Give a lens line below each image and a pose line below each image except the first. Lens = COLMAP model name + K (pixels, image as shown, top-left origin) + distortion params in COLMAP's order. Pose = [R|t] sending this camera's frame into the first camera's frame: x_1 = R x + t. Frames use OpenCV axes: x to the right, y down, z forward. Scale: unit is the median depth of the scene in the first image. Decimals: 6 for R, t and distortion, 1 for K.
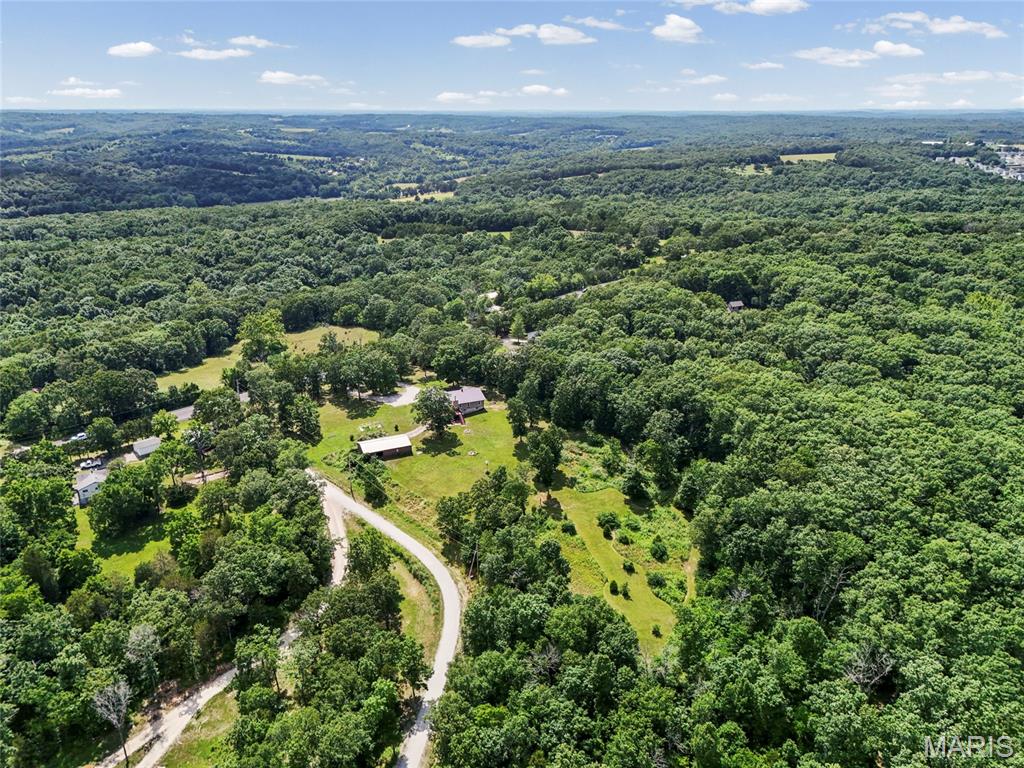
lens RADIAL K [[756.8, 0, 514.6], [0, 756.8, 383.1], [0, 0, 1]] dist [0.073806, -0.067777]
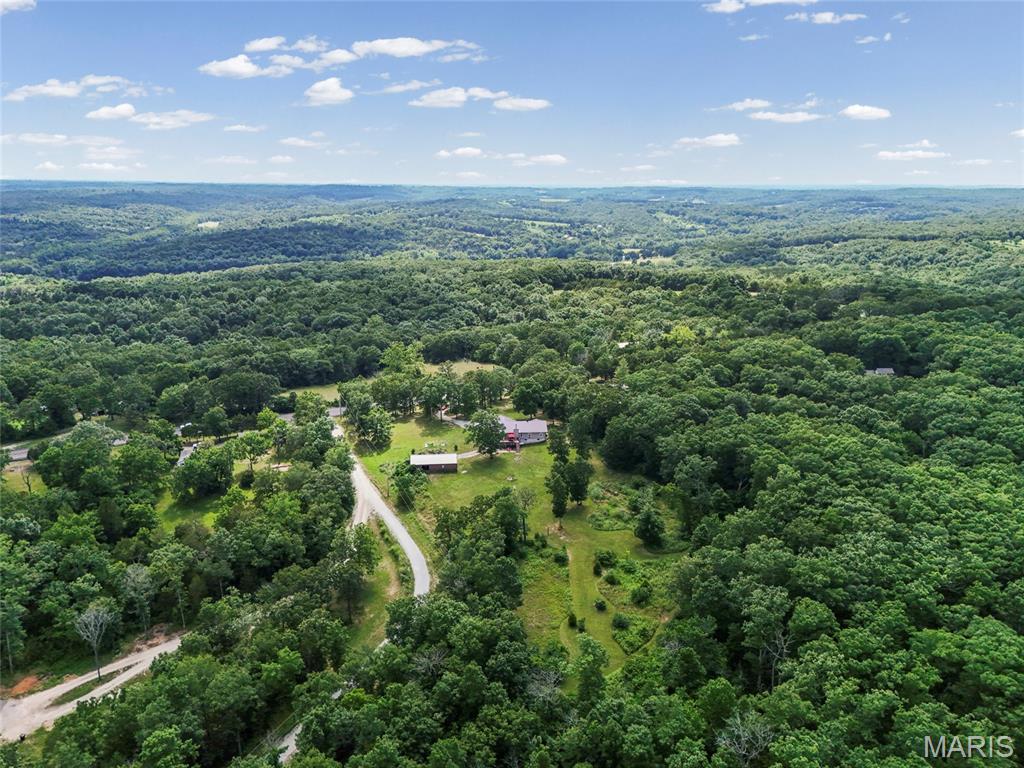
lens RADIAL K [[756.8, 0, 514.6], [0, 756.8, 383.1], [0, 0, 1]] dist [0.073806, -0.067777]
pose [[0.945012, 0.088698, -0.314777, 0.141653], [-0.116121, 0.990806, -0.069426, 0.019651], [0.305725, 0.102161, 0.946623, 0.016165]]
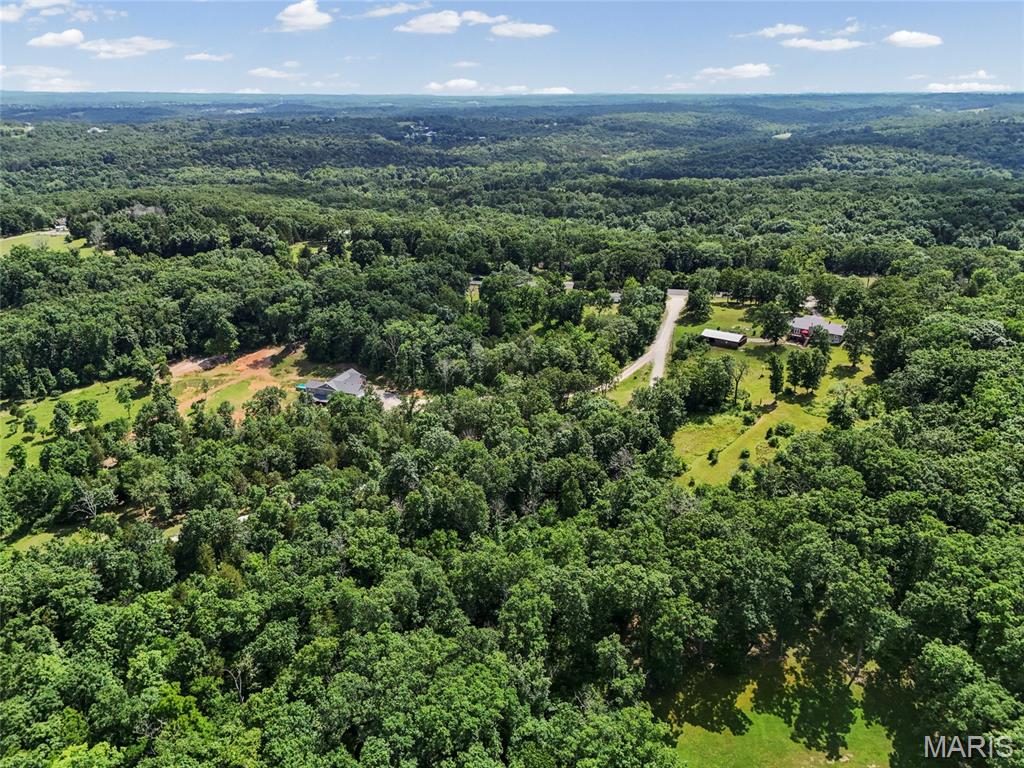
lens RADIAL K [[756.8, 0, 514.6], [0, 756.8, 383.1], [0, 0, 1]] dist [0.073806, -0.067777]
pose [[0.485120, 0.312769, -0.816600, 0.388444], [-0.296216, 0.937413, 0.183068, 0.014605], [0.822749, 0.153080, 0.547404, 0.029598]]
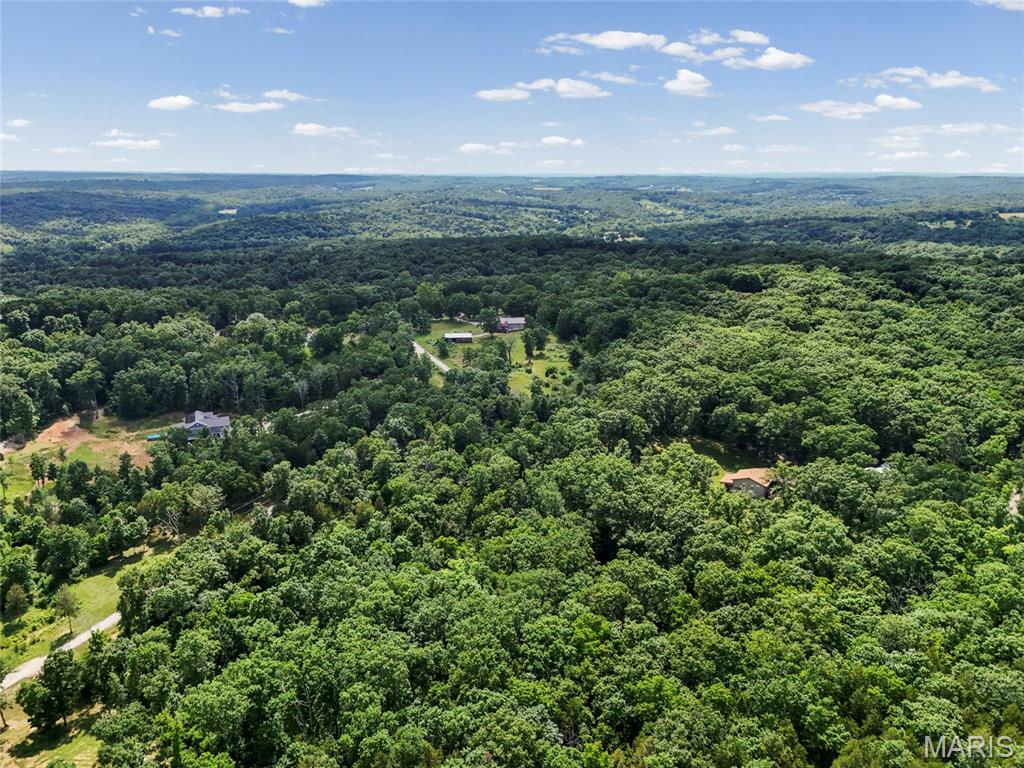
lens RADIAL K [[756.8, 0, 514.6], [0, 756.8, 383.1], [0, 0, 1]] dist [0.073806, -0.067777]
pose [[0.946844, 0.088925, -0.309157, 0.289115], [-0.111812, 0.992089, -0.057081, 0.155265], [0.301636, 0.088614, 0.949296, -0.364070]]
